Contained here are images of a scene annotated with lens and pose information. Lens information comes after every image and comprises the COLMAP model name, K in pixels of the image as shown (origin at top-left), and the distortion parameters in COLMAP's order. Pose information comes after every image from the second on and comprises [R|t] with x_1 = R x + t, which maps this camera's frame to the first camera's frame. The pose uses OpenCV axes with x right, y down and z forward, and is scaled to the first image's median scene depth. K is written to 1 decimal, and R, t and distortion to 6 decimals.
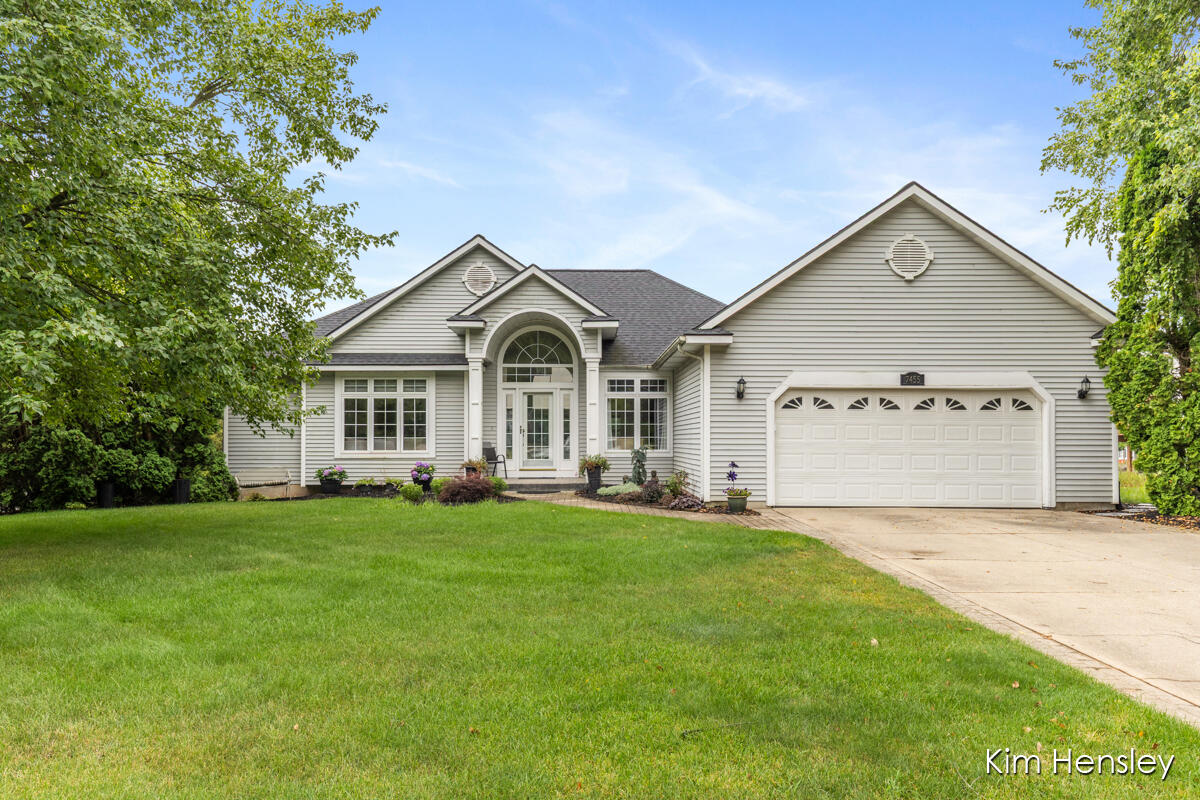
lens RADIAL K [[914.0, 0, 600.0], [0, 914.0, 400.0], [0, 0, 1]] dist [0.040111, -0.001286]
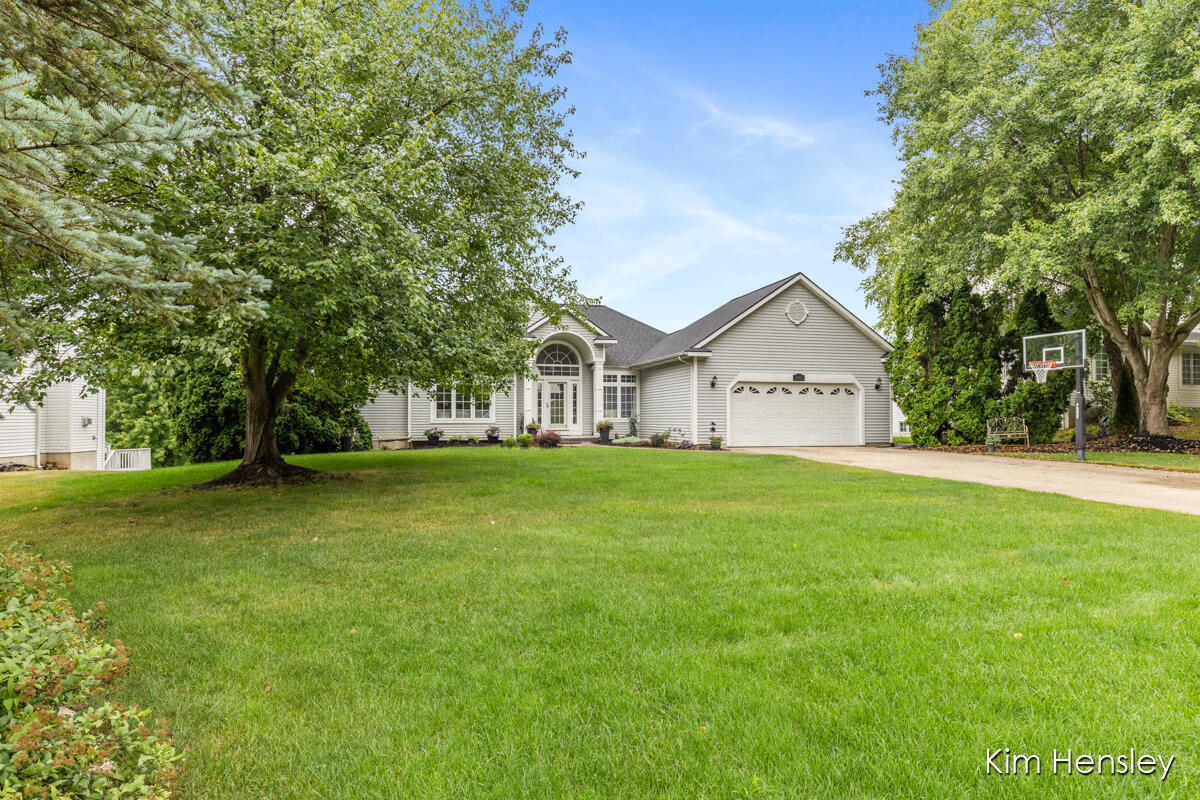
lens RADIAL K [[698.4, 0, 600.0], [0, 698.4, 400.0], [0, 0, 1]] dist [-0.001866, -0.000095]
pose [[0.969205, 0.005730, 0.246188, -0.358522], [-0.009684, 0.999843, 0.014854, 0.004996], [-0.246064, -0.016780, 0.969108, -0.248760]]
